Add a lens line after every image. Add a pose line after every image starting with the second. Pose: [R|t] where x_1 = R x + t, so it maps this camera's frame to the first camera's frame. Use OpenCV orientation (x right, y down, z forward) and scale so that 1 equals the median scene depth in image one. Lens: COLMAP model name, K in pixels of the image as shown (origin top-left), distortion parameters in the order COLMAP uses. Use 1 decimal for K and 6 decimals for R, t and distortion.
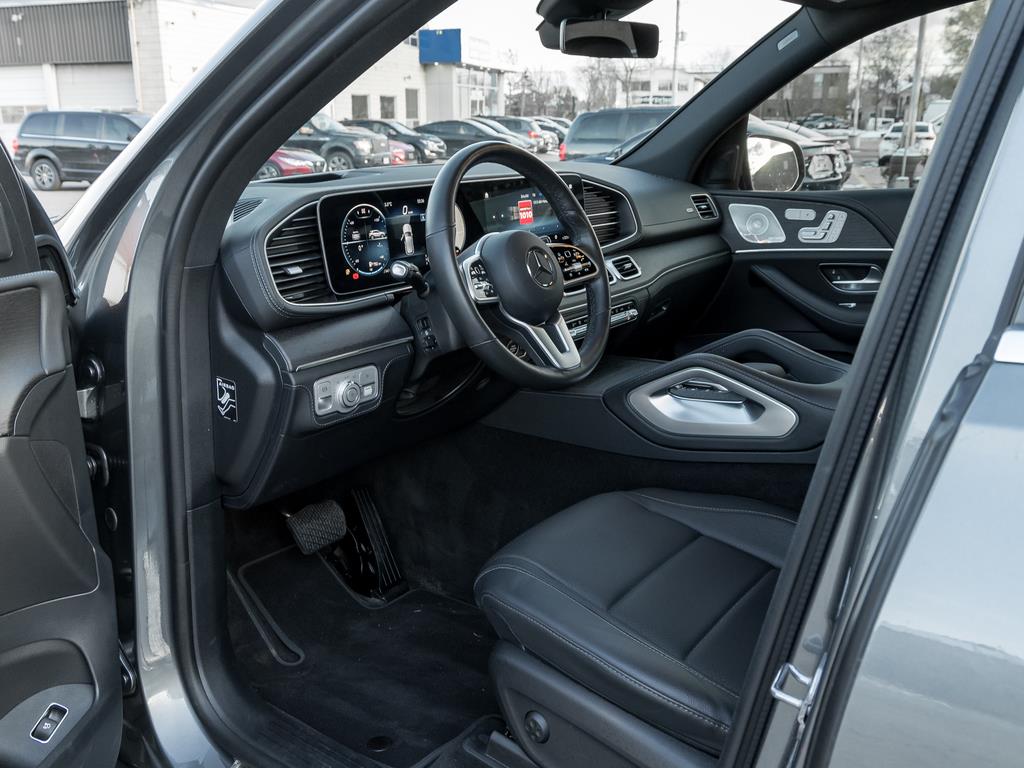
lens RADIAL K [[939.6, 0, 508.0], [0, 939.6, 390.0], [0, 0, 1]] dist [-0.031406, 0.010384]
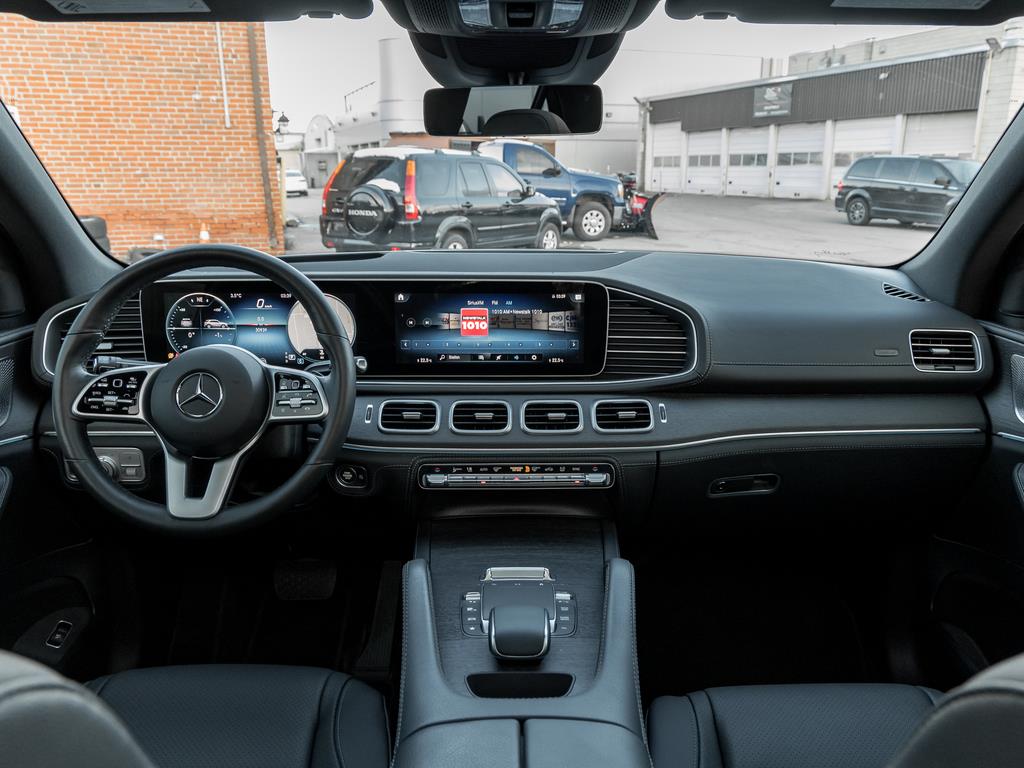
lens RADIAL K [[796.9, 0, 519.1], [0, 796.9, 386.9], [0, 0, 1]] dist [0.019771, -0.019052]
pose [[0.596569, 0.218340, -0.772291, 0.597667], [-0.223255, 0.969448, 0.101623, -0.213656], [0.770884, 0.111793, 0.627088, 0.594321]]
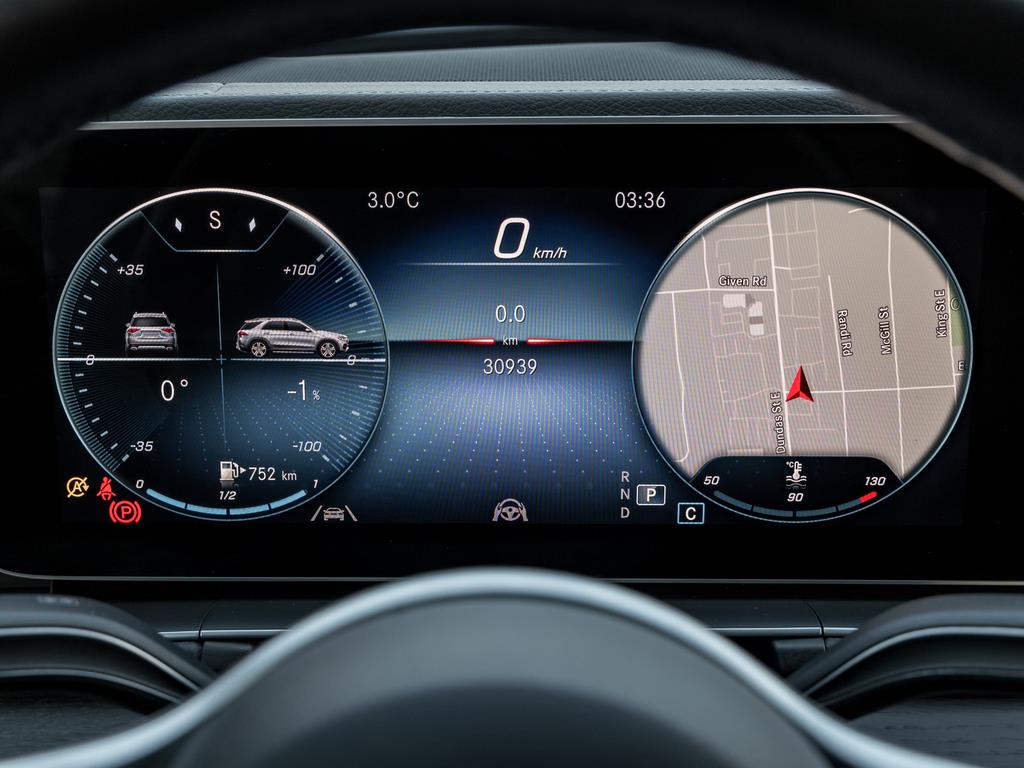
lens RADIAL K [[1198.0, 0, 508.5], [0, 1198.0, 378.8], [0, 0, 1]] dist [-0.012157, 0.000000]
pose [[0.586527, 0.260498, -0.766895, 0.075828], [-0.223280, 0.962180, 0.156066, -0.171939], [0.778545, 0.079695, 0.622508, 0.719199]]
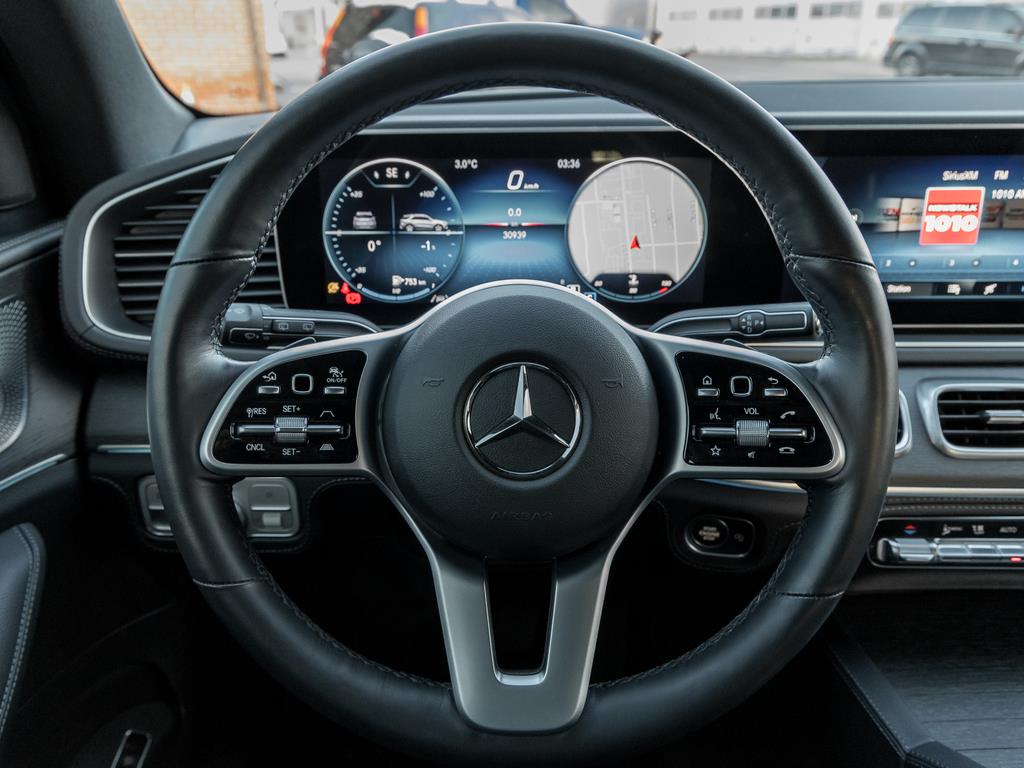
lens RADIAL K [[812.0, 0, 498.0], [0, 812.0, 383.5], [0, 0, 1]] dist [0.022612, 0.008788]
pose [[0.591520, 0.325999, -0.737447, 0.186655], [-0.220844, 0.945148, 0.240673, -0.162797], [0.775456, 0.020497, 0.631069, 0.626842]]
